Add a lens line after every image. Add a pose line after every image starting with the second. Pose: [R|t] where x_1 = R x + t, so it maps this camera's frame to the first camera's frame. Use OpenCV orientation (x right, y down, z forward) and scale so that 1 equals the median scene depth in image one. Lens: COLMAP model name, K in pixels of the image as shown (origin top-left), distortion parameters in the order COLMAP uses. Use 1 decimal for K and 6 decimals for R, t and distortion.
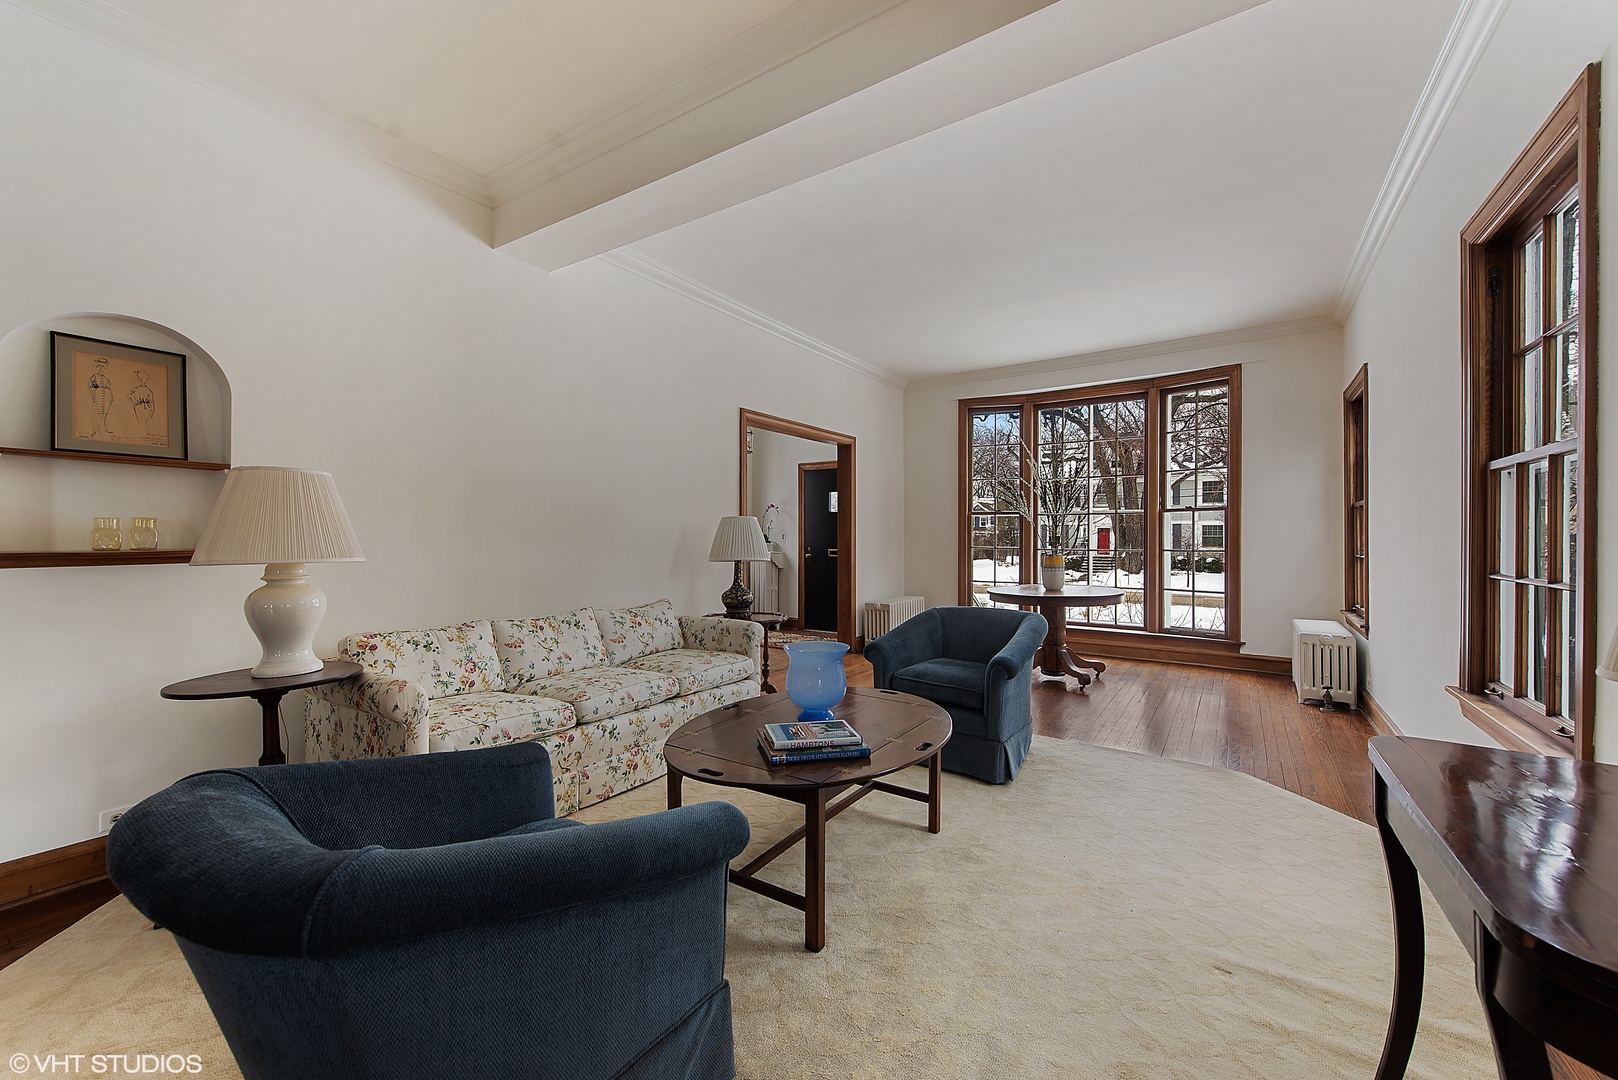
lens RADIAL K [[631.3, 0, 841.3], [0, 631.3, 542.6], [0, 0, 1]] dist [0.006412, -0.000016]
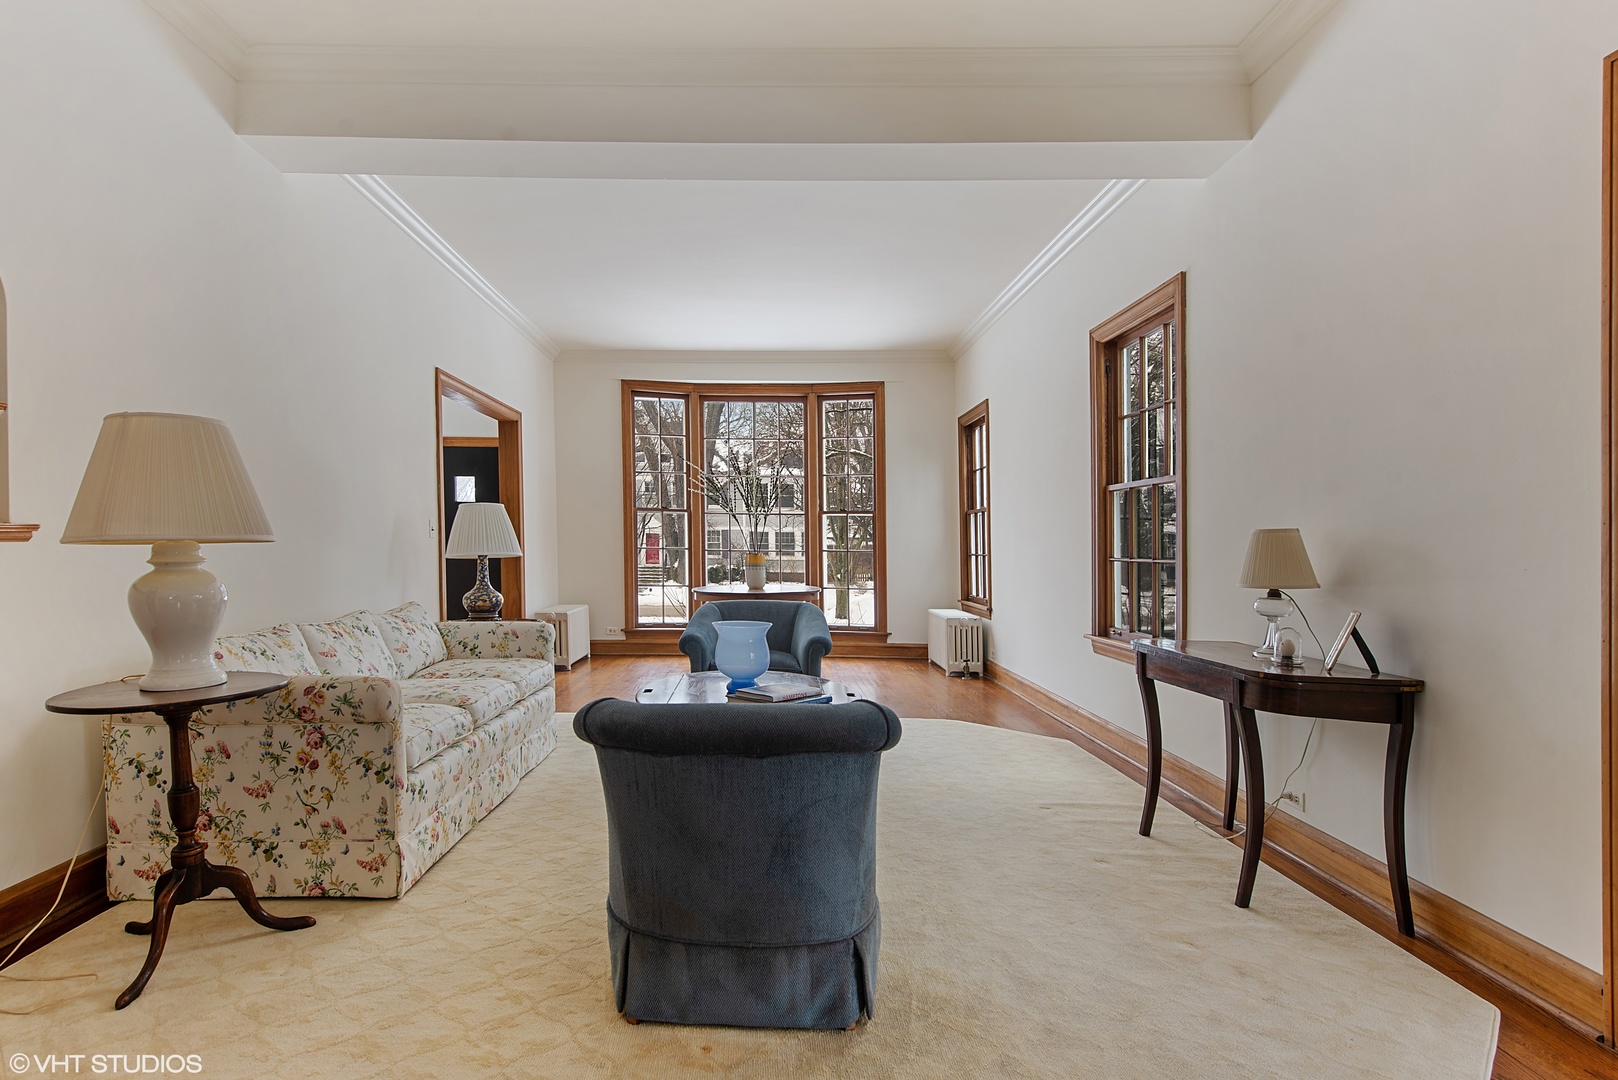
lens RADIAL K [[806.9, 0, 800.9], [0, 806.9, 545.2], [0, 0, 1]] dist [0.036981, 0.000576]
pose [[0.829147, 0.006566, 0.558992, -0.407578], [-0.002835, 0.999968, -0.007541, 0.020591], [-0.559023, 0.004668, 0.829139, -0.127024]]
